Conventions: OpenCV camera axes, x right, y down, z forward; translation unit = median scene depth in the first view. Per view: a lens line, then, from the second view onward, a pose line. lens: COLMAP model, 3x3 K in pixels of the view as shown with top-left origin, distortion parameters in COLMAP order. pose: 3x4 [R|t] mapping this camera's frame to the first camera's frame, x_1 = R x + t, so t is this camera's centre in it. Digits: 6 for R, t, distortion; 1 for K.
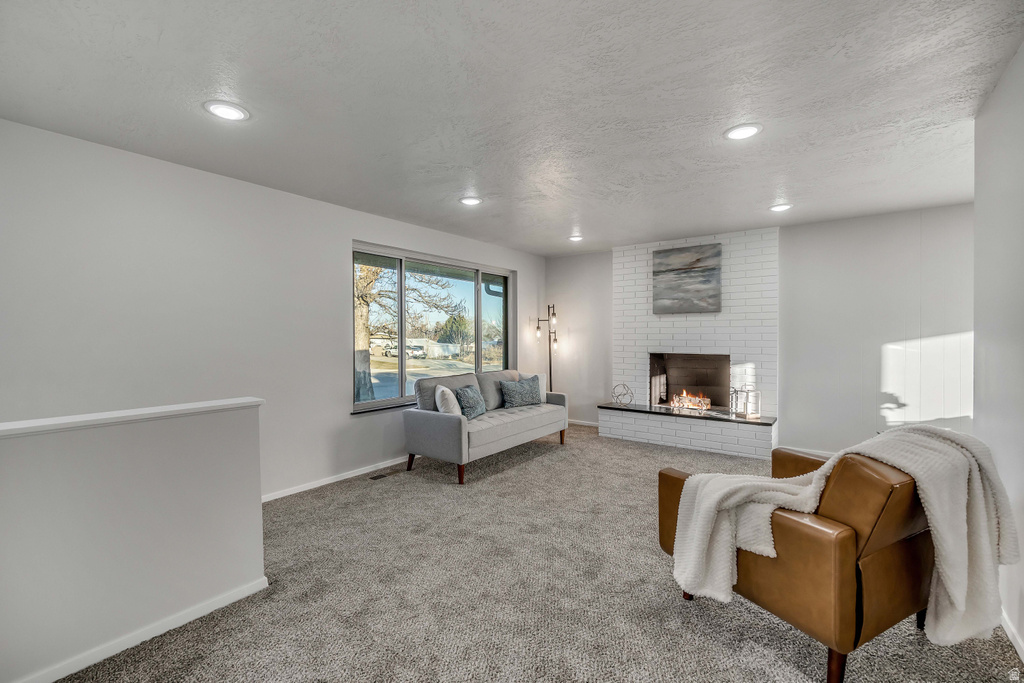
lens RADIAL K [[441.8, 0, 515.9], [0, 441.8, 341.9], [0, 0, 1]] dist [-0.000586, 0.000509]
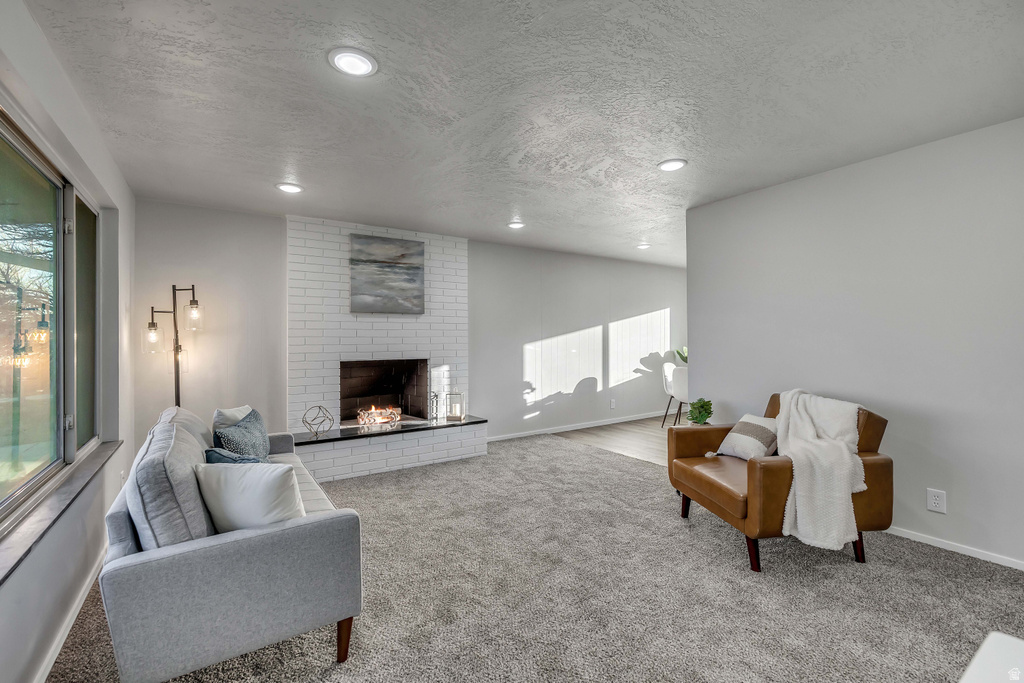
lens RADIAL K [[441.8, 0, 512.5], [0, 441.8, 336.2], [0, 0, 1]] dist [-0.000586, 0.000509]
pose [[0.341140, 0.005914, 0.939994, -0.358985], [0.019030, 0.999732, -0.013196, -0.004003], [-0.939820, 0.022390, 0.340936, 0.484878]]
